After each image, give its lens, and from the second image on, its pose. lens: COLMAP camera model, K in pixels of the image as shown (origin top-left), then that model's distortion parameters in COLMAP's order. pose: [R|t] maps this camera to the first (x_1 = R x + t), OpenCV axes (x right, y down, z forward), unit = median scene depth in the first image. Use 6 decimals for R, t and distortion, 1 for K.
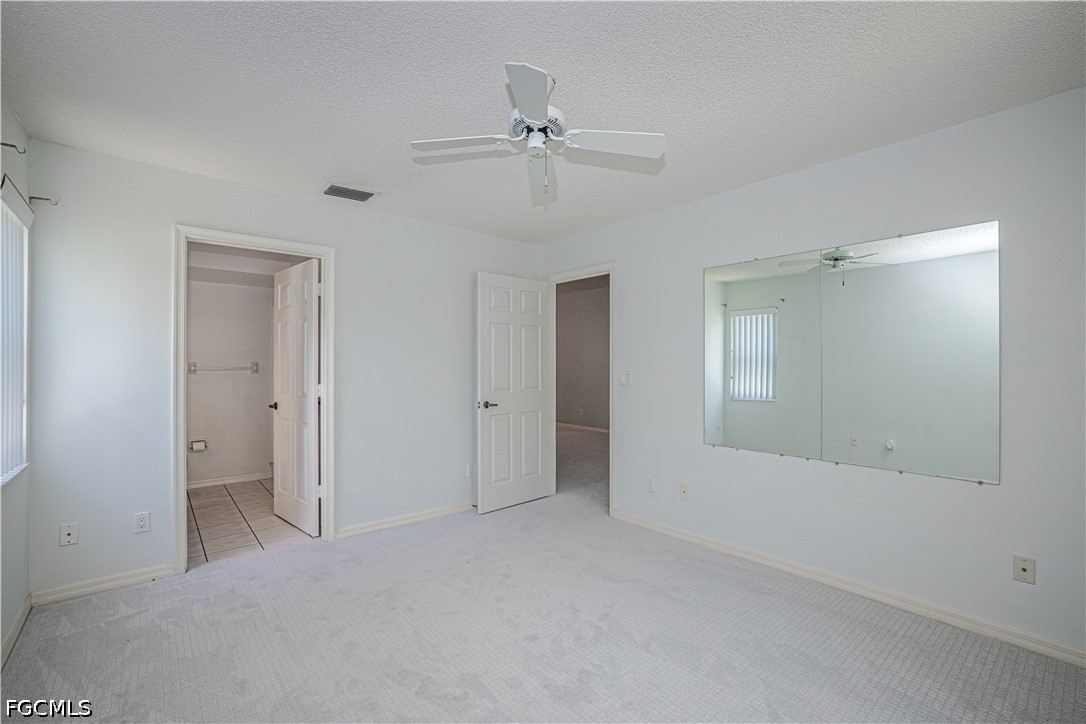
lens RADIAL K [[479.2, 0, 543.0], [0, 479.2, 362.0], [0, 0, 1]] dist [-0.015311, 0.000056]
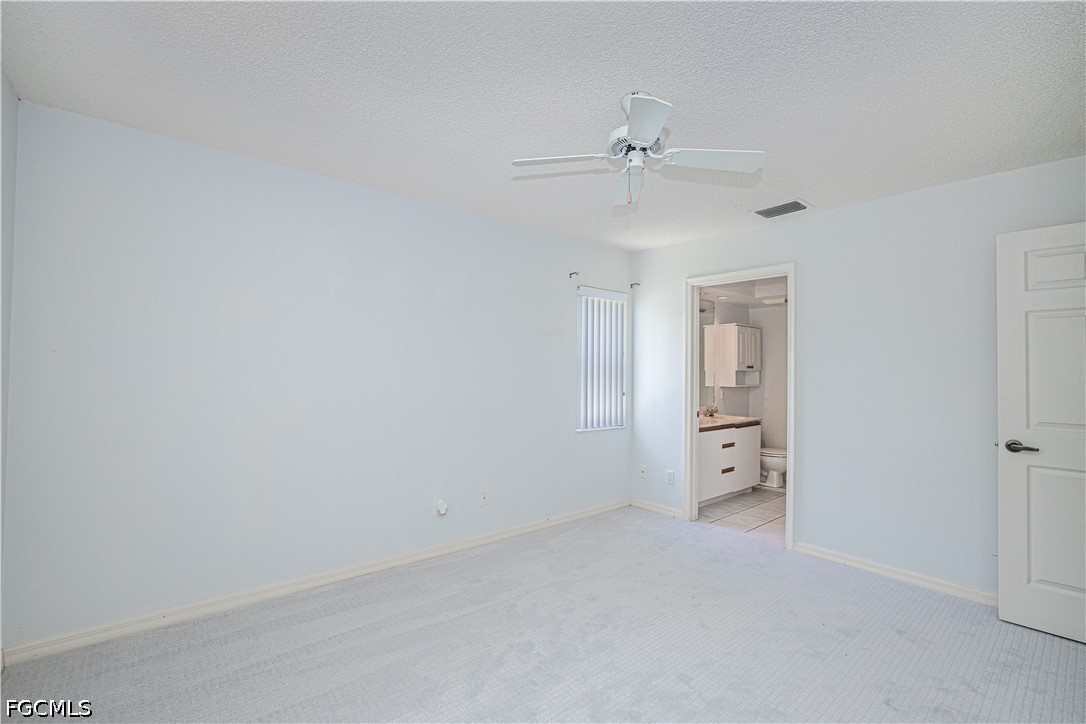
lens RADIAL K [[479.2, 0, 543.0], [0, 479.2, 362.0], [0, 0, 1]] dist [-0.015311, 0.000056]
pose [[0.005993, -0.018130, -0.999818, 0.705752], [-0.009417, 0.999790, -0.018186, -0.004101], [0.999938, 0.009524, 0.005821, 0.566667]]
